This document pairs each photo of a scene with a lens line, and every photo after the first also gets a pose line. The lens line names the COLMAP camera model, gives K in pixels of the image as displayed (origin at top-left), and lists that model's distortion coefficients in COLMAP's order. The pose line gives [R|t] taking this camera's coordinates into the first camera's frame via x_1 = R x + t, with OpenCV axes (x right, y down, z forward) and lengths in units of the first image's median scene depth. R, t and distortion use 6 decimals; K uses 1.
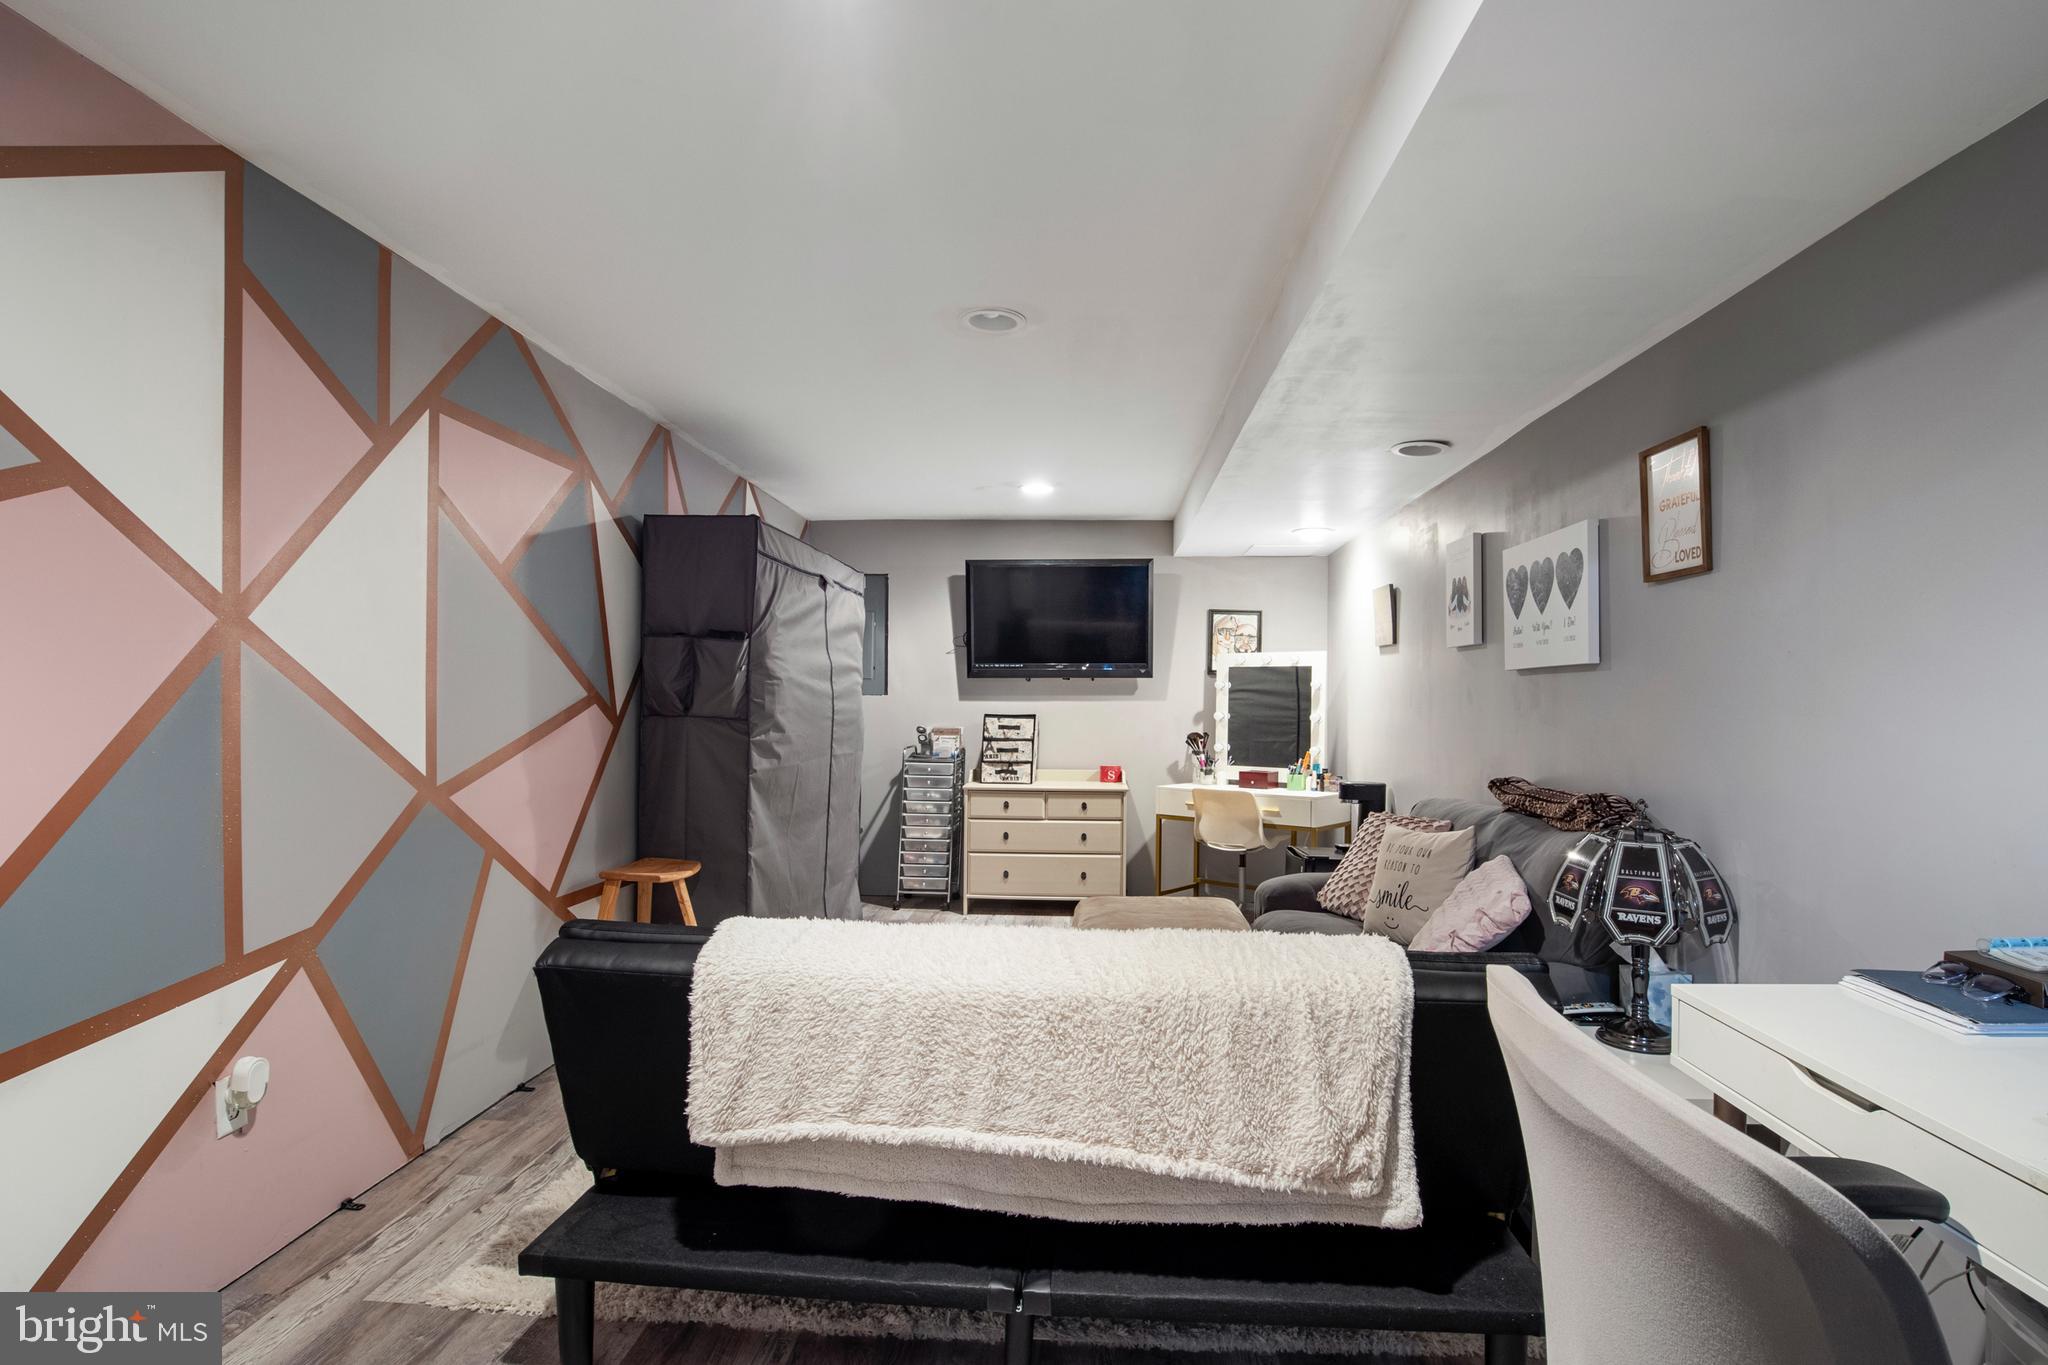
lens RADIAL K [[1045.7, 0, 1022.7], [0, 1045.7, 726.4], [0, 0, 1]] dist [-0.042074, 0.012691]
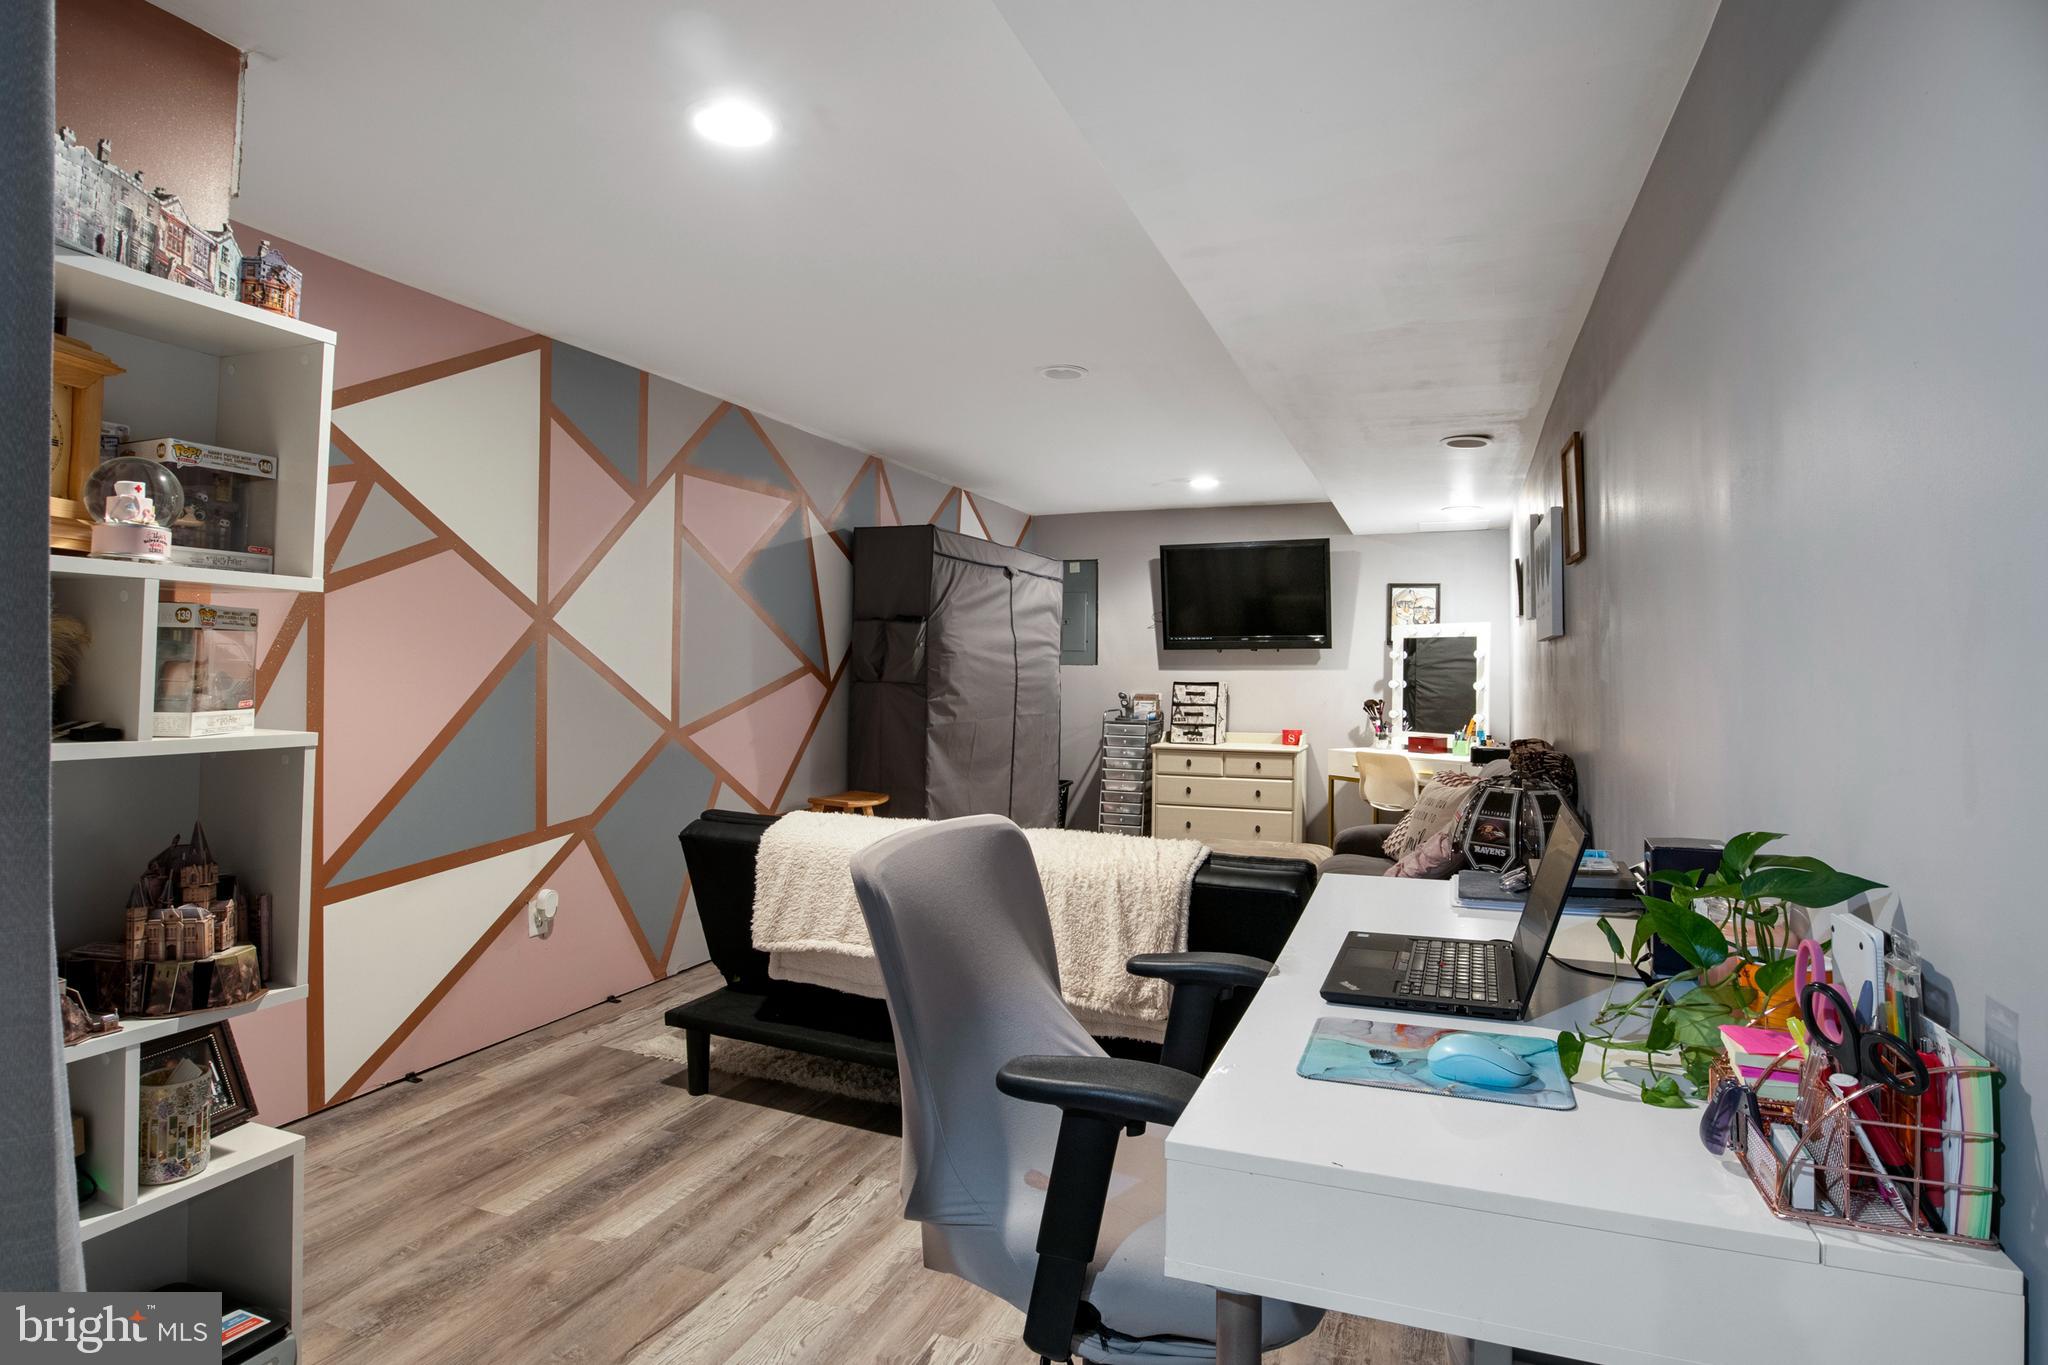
lens RADIAL K [[1040.7, 0, 1033.4], [0, 1040.7, 682.3], [0, 0, 1]] dist [-0.046611, 0.018172]
pose [[0.950184, 0.002784, -0.311677, 0.236830], [-0.006787, 0.999908, -0.011759, 0.004035], [0.311616, 0.013288, 0.950115, -0.154670]]
